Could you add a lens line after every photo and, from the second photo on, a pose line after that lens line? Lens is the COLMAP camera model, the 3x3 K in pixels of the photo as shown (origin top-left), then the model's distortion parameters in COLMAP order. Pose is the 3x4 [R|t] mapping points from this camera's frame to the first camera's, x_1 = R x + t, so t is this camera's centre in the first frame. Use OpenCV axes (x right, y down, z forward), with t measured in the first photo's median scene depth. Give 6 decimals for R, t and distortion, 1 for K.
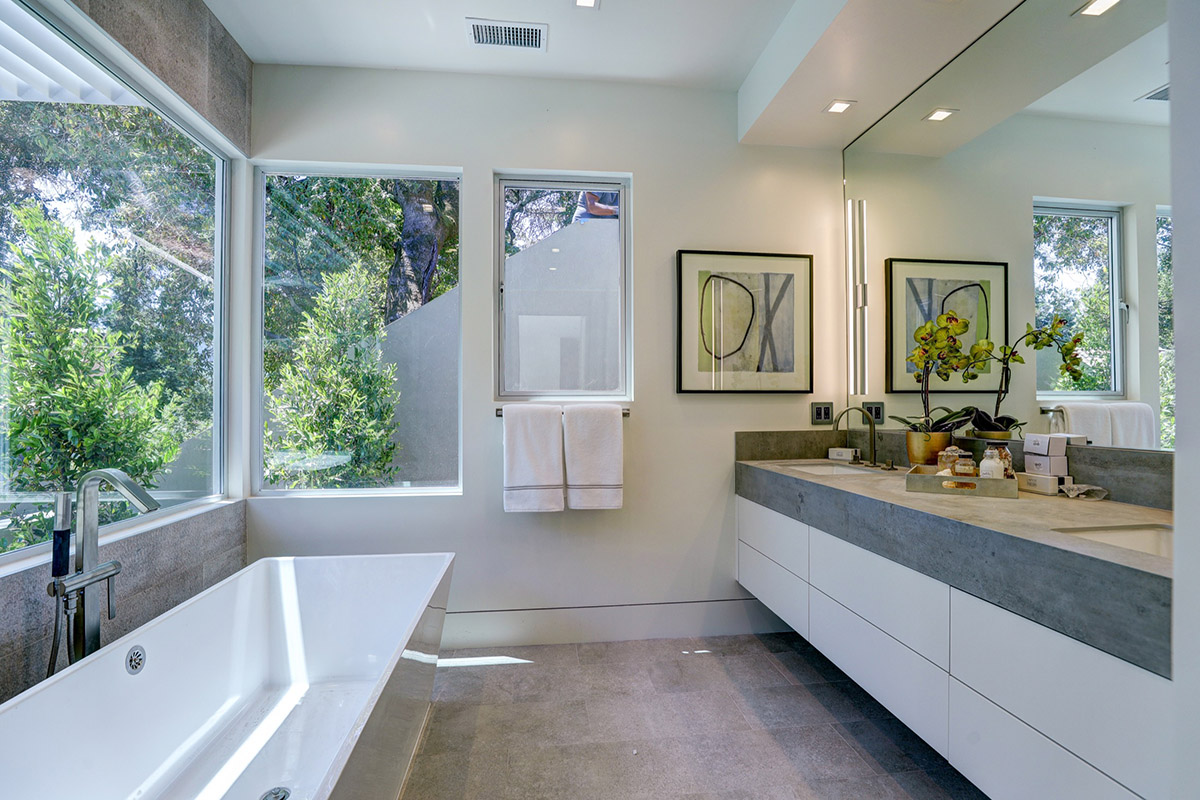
lens RADIAL K [[543.2, 0, 602.5], [0, 543.2, 401.4], [0, 0, 1]] dist [-0.021454, 0.001543]
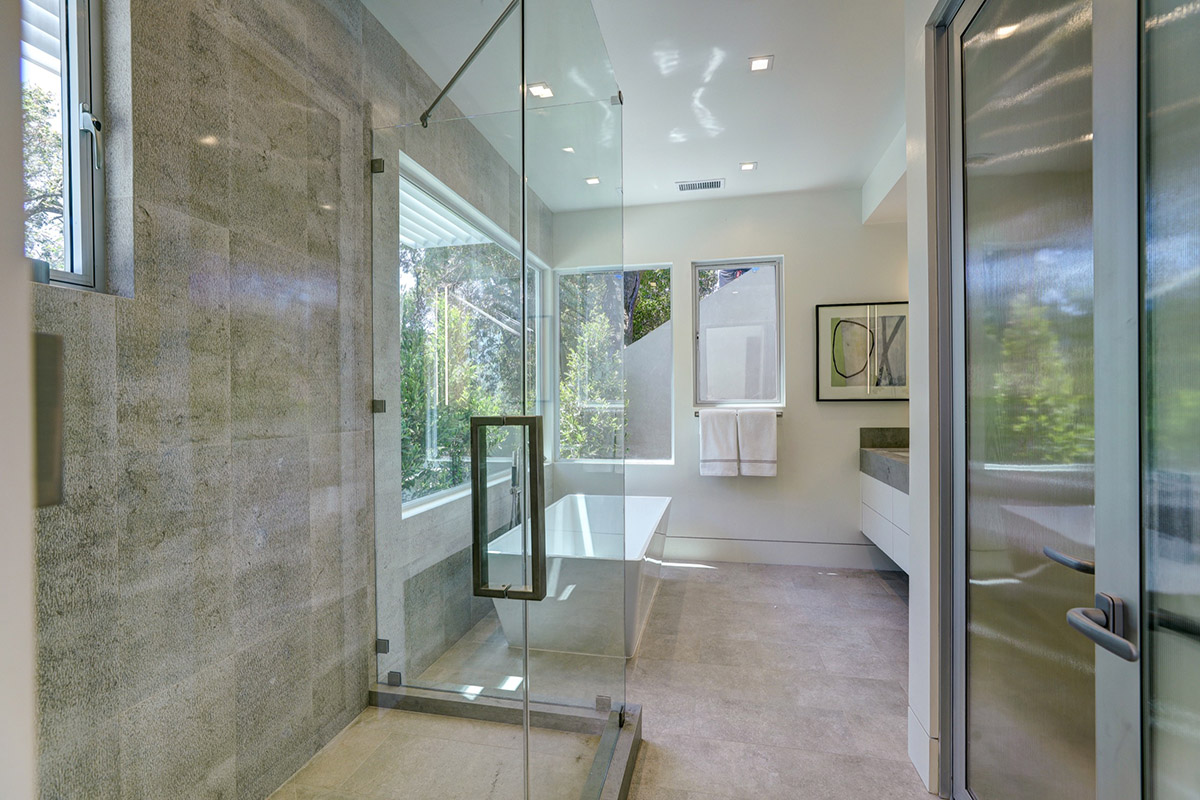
lens RADIAL K [[543.2, 0, 604.0], [0, 543.2, 402.4], [0, 0, 1]] dist [-0.021454, 0.001543]
pose [[0.942572, -0.002991, -0.333990, 0.088645], [0.007209, 0.999909, 0.011392, -0.034557], [0.333925, -0.013146, 0.942508, -0.611969]]
